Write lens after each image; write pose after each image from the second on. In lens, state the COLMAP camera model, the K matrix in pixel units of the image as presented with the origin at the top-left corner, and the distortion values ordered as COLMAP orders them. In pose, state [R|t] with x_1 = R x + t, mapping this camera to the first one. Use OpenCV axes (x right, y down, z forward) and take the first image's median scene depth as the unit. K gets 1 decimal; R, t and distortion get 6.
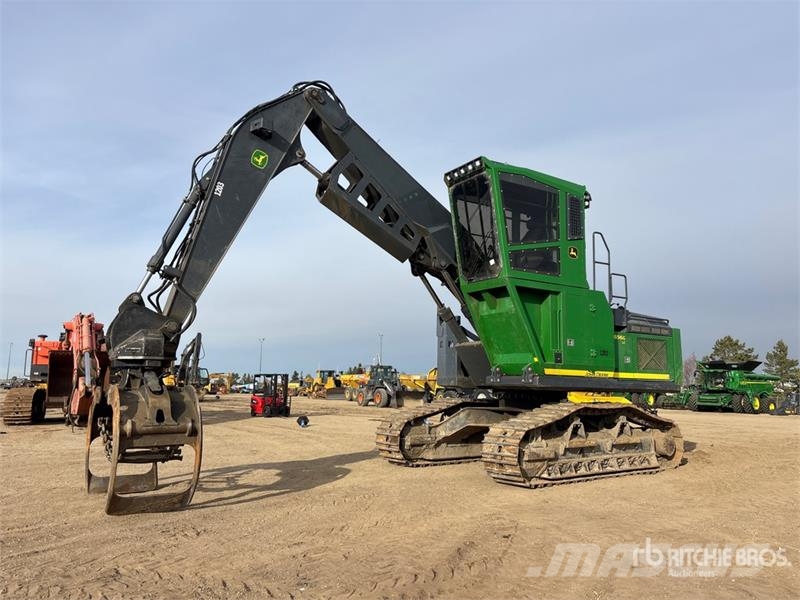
lens RADIAL K [[596.6, 0, 403.3], [0, 596.6, 287.4], [0, 0, 1]] dist [0.009973, 0.004904]
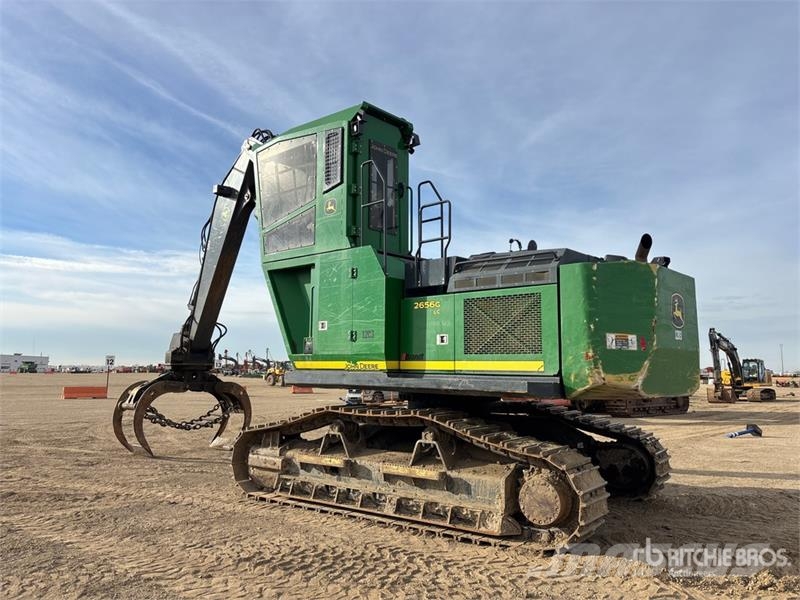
lens RADIAL K [[608.3, 0, 400.0], [0, 608.3, 300.0], [0, 0, 1]] dist [0.060794, -0.063376]
pose [[0.255242, -0.152028, -0.954850, 1.026007], [0.123223, 0.984623, -0.123830, 0.164351], [0.958993, -0.086053, 0.270050, 0.867010]]
